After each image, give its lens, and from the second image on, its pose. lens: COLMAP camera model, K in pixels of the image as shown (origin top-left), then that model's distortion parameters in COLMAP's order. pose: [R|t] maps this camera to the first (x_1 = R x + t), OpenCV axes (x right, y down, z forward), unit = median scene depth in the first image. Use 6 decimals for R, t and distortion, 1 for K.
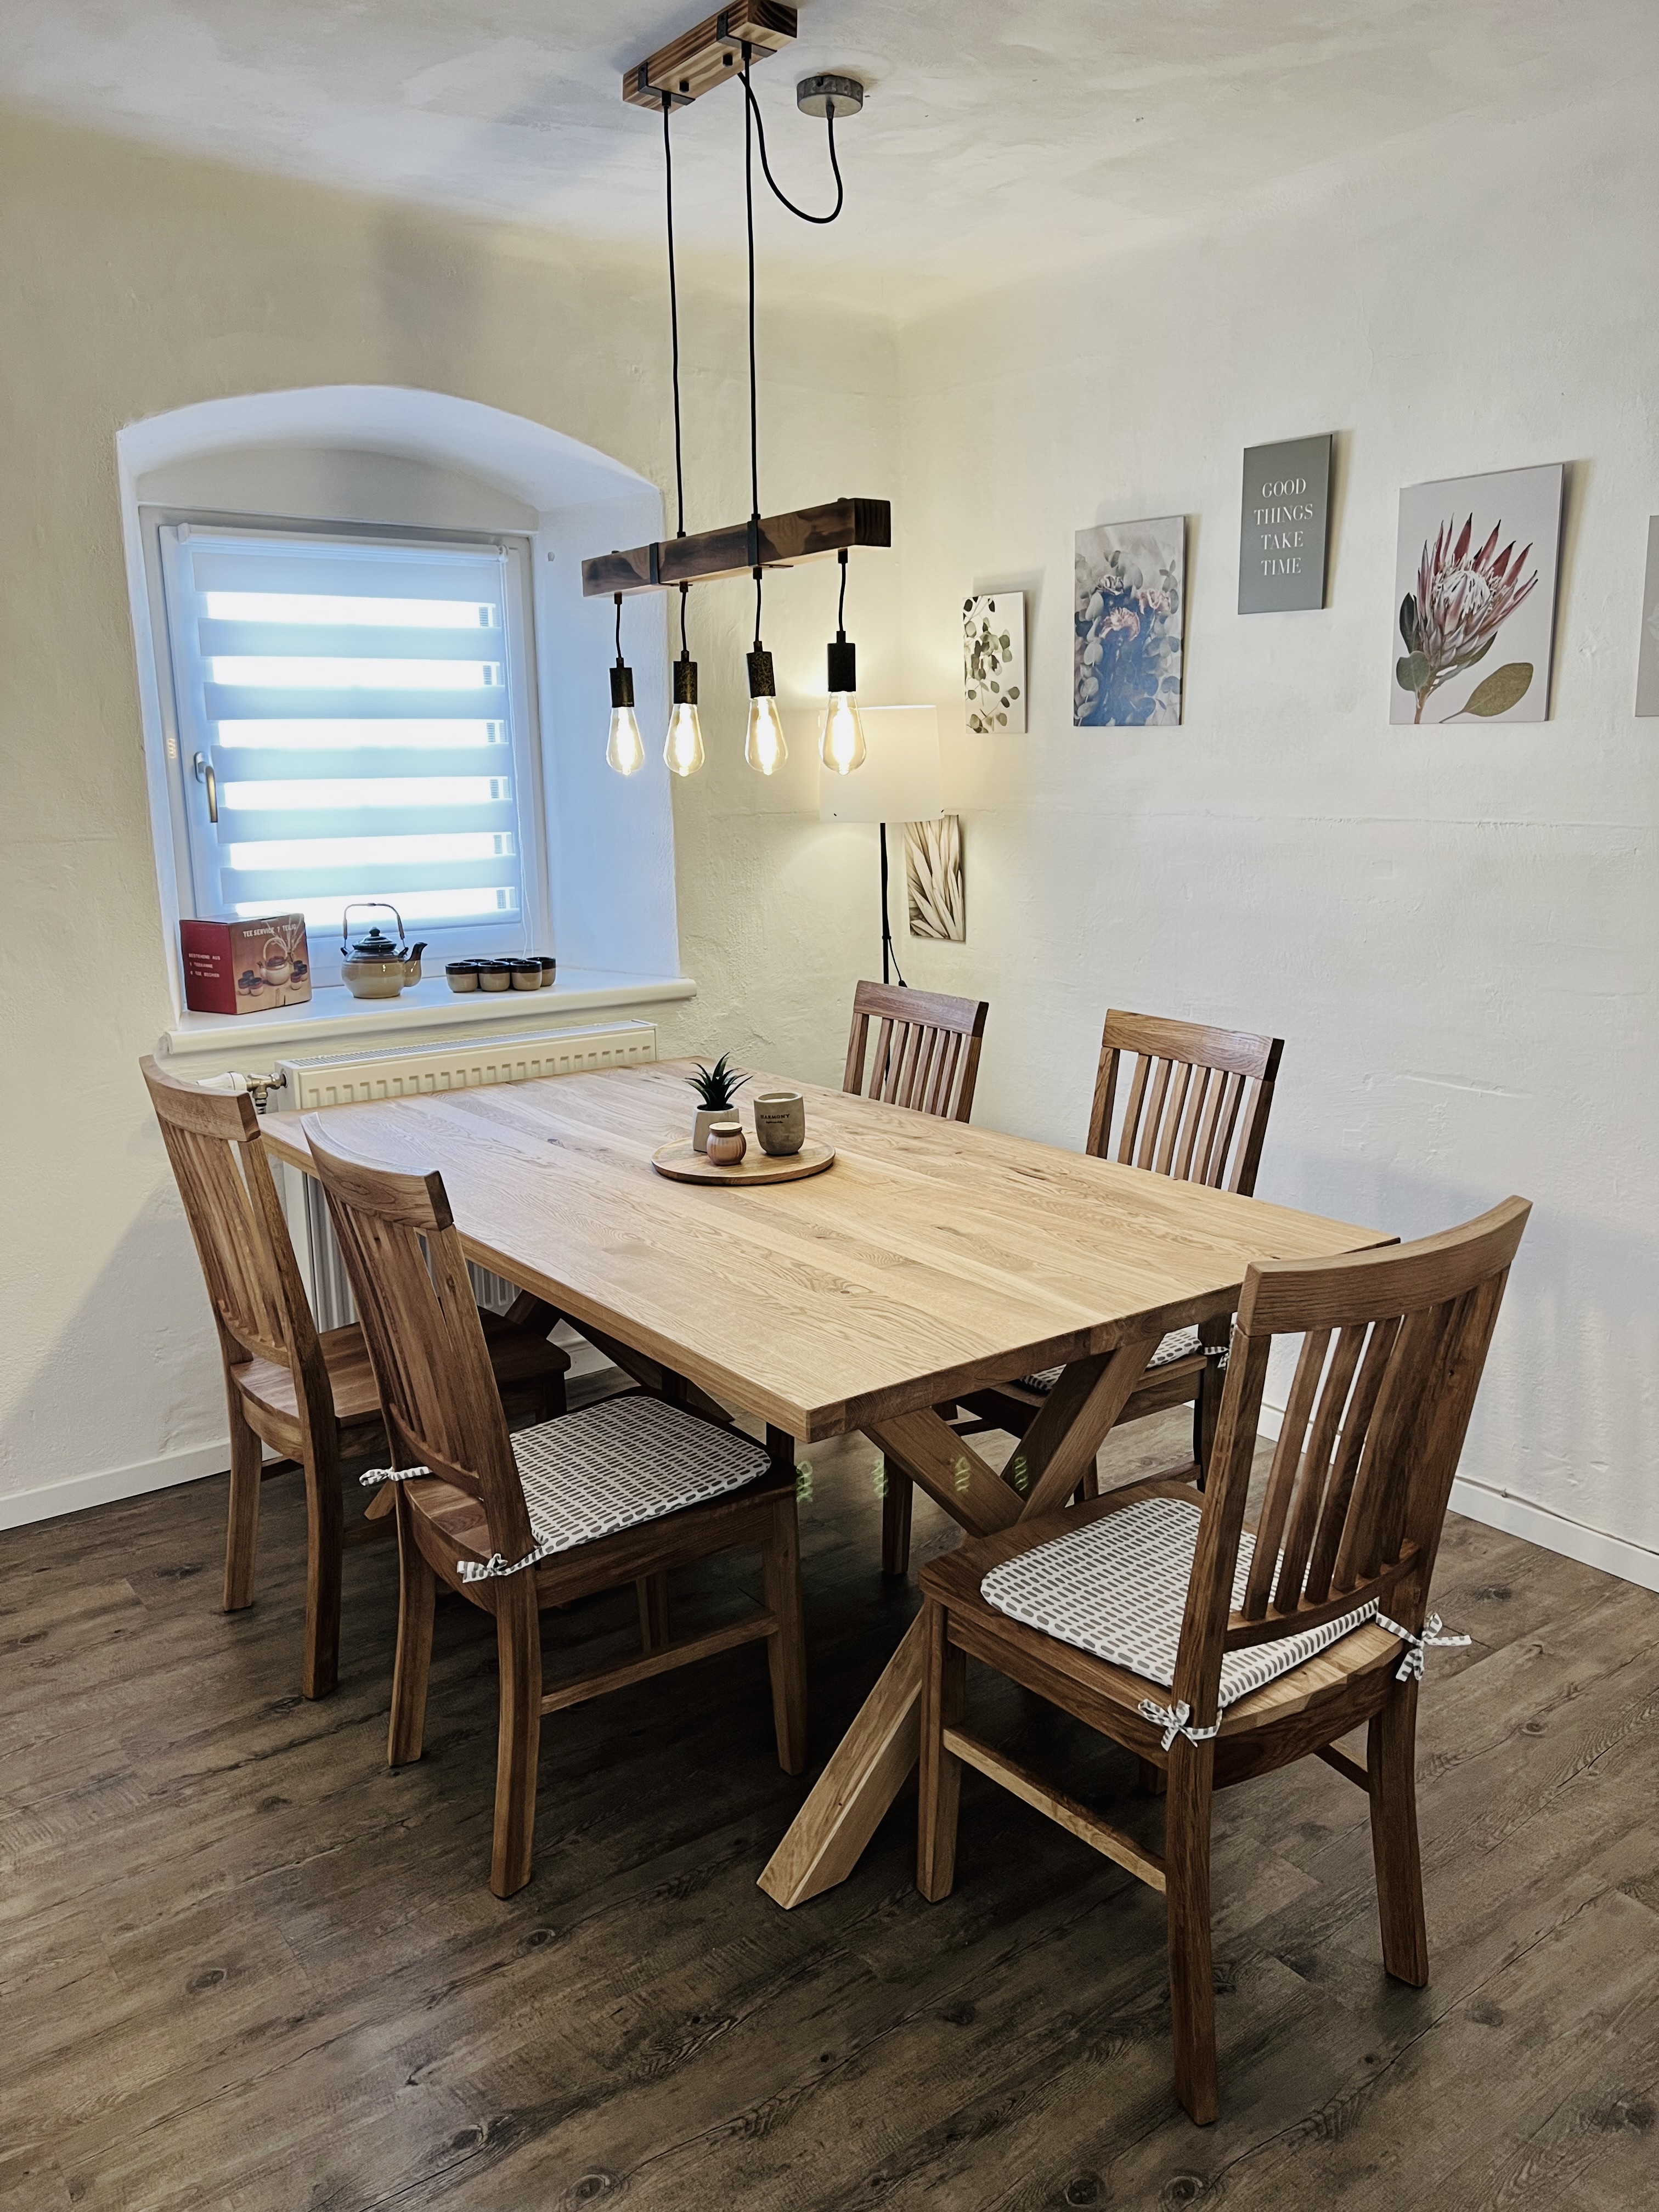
lens RADIAL K [[1688.5, 0, 823.1], [0, 1688.5, 1122.2], [0, 0, 1]] dist [0.037186, -0.026560]
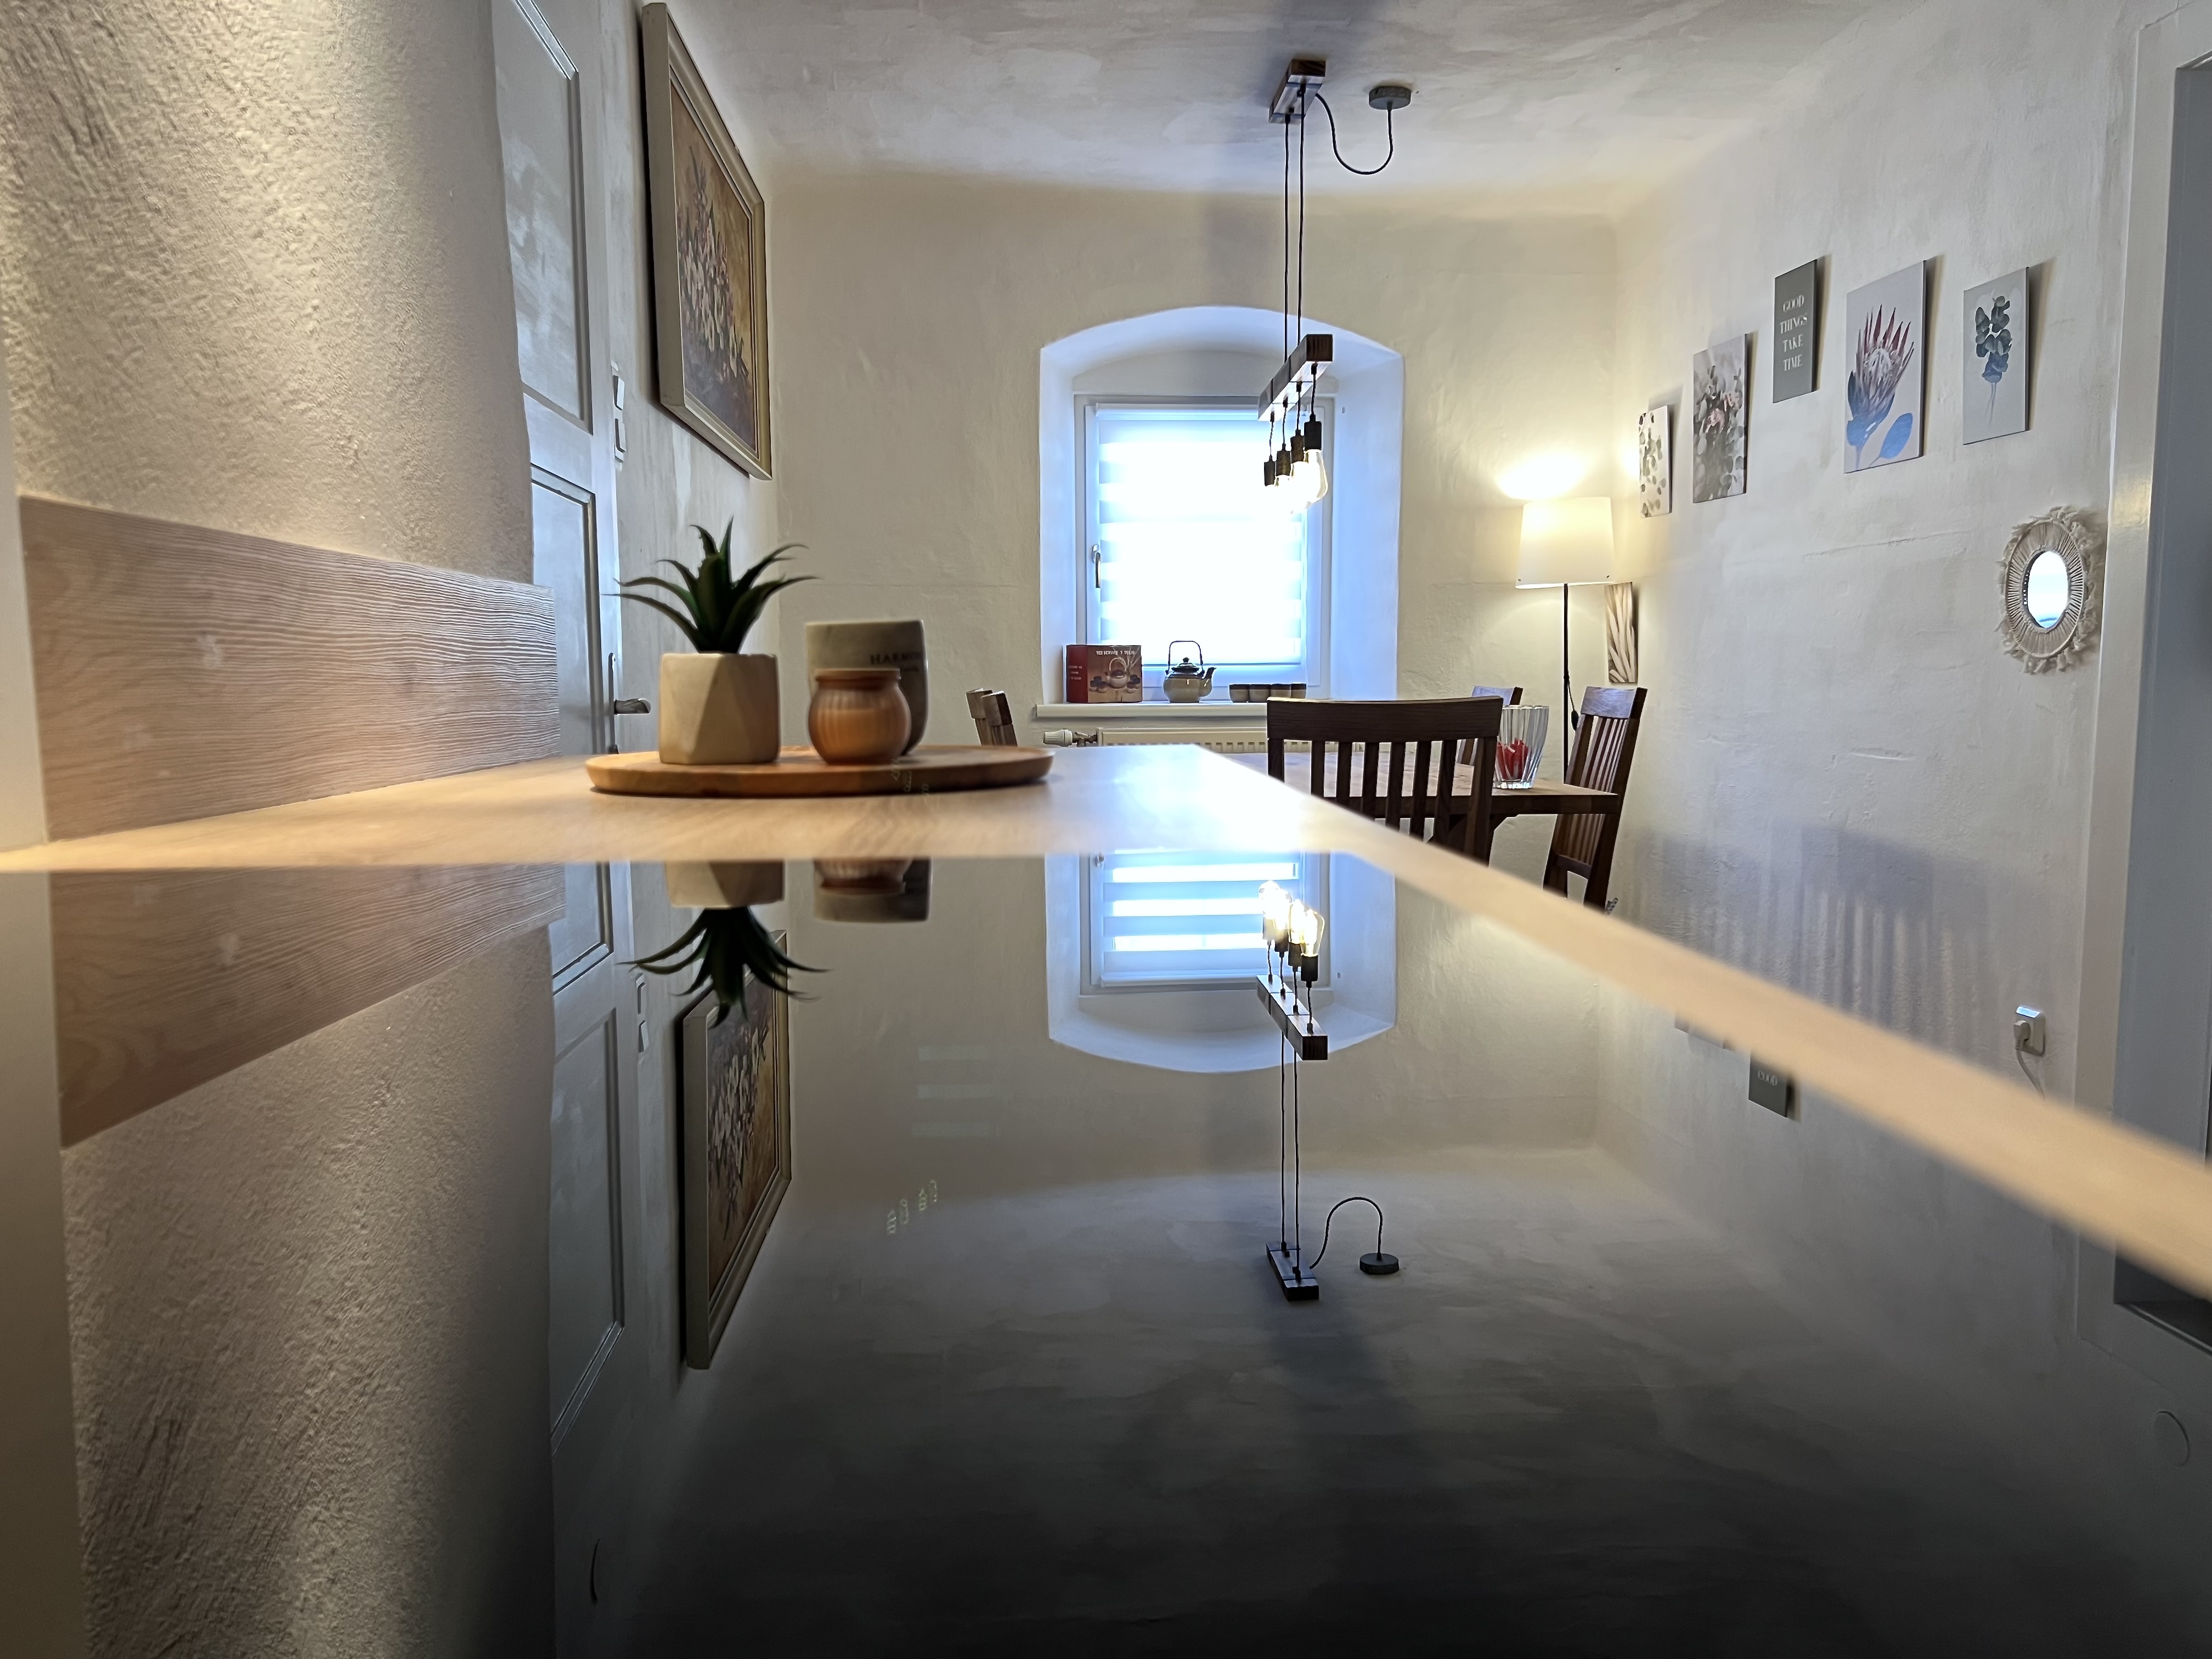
lens RADIAL K [[1688.5, 0, 1108.8], [0, 1688.5, 822.6], [0, 0, 1]] dist [0.037186, -0.026560]
pose [[0.844700, 0.053480, -0.532561, 0.534634], [-0.120997, 0.988318, -0.092668, 0.197226], [0.521384, 0.142715, 0.841303, -0.299436]]
